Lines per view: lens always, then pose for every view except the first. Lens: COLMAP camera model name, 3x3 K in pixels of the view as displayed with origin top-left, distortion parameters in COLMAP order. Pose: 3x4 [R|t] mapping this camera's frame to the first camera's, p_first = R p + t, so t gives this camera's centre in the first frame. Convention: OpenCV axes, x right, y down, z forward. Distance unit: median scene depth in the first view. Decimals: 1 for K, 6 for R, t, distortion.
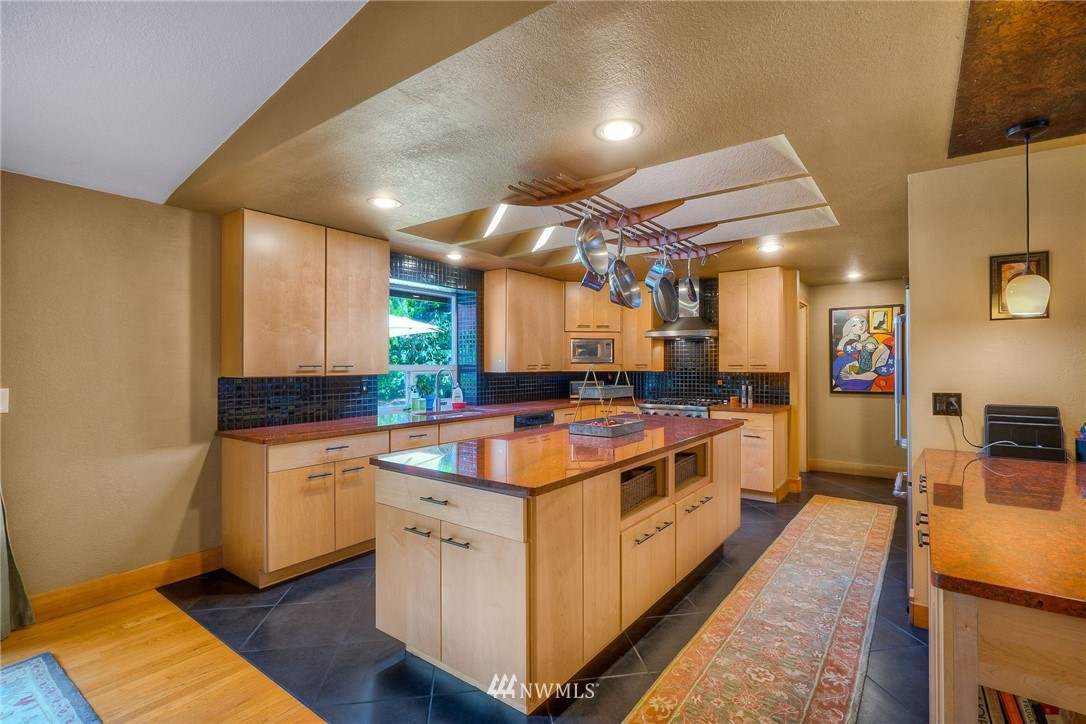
lens RADIAL K [[499.6, 0, 548.2], [0, 499.6, 364.1], [0, 0, 1]] dist [-0.001913, -0.000229]
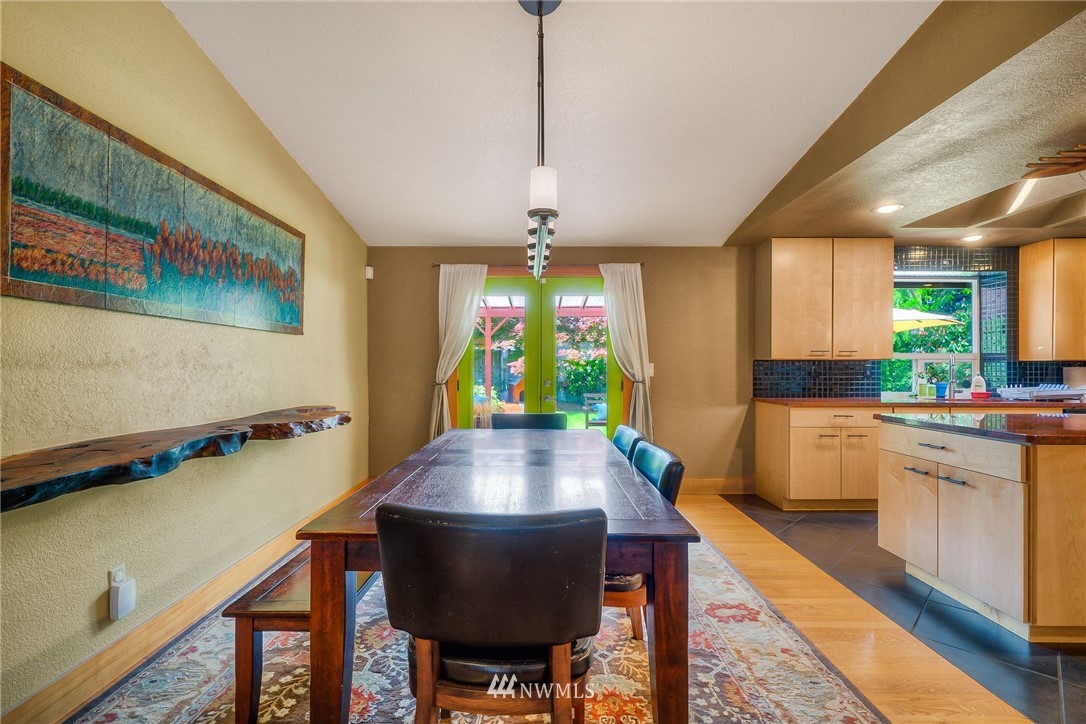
lens RADIAL K [[499.6, 0, 543.6], [0, 499.6, 368.7], [0, 0, 1]] dist [-0.001913, -0.000229]
pose [[0.601332, 0.002079, -0.798996, 0.108256], [-0.001831, 0.999998, 0.001224, 0.046975], [0.798997, 0.000727, 0.601335, -0.307517]]
